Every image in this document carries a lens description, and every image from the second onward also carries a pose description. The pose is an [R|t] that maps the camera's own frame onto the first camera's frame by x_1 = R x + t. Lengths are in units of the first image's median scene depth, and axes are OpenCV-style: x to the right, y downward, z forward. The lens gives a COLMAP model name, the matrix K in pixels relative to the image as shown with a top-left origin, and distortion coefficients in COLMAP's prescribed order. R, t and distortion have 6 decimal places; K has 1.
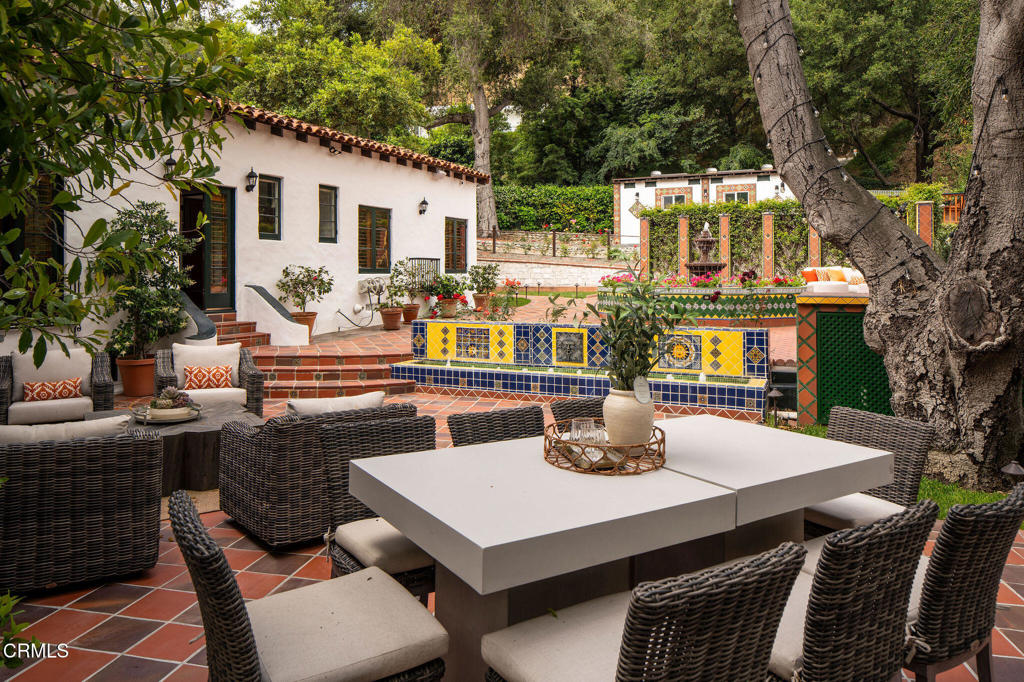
lens RADIAL K [[706.3, 0, 512.0], [0, 706.3, 341.0], [0, 0, 1]] dist [-0.003992, 0.000901]
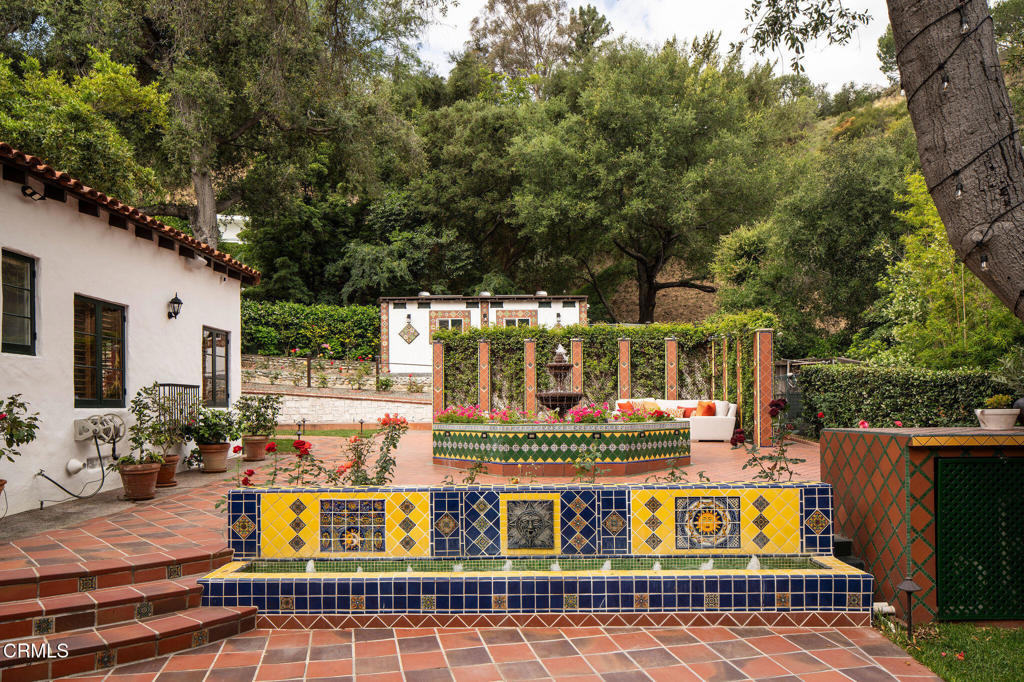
lens RADIAL K [[708.4, 0, 512.0], [0, 708.4, 439.5], [0, 0, 1]] dist [-0.006712, 0.001737]
pose [[0.911113, -0.023530, 0.411484, -0.111132], [0.044562, 0.998140, -0.041594, -0.024122], [-0.409740, 0.056234, 0.910467, 0.268958]]
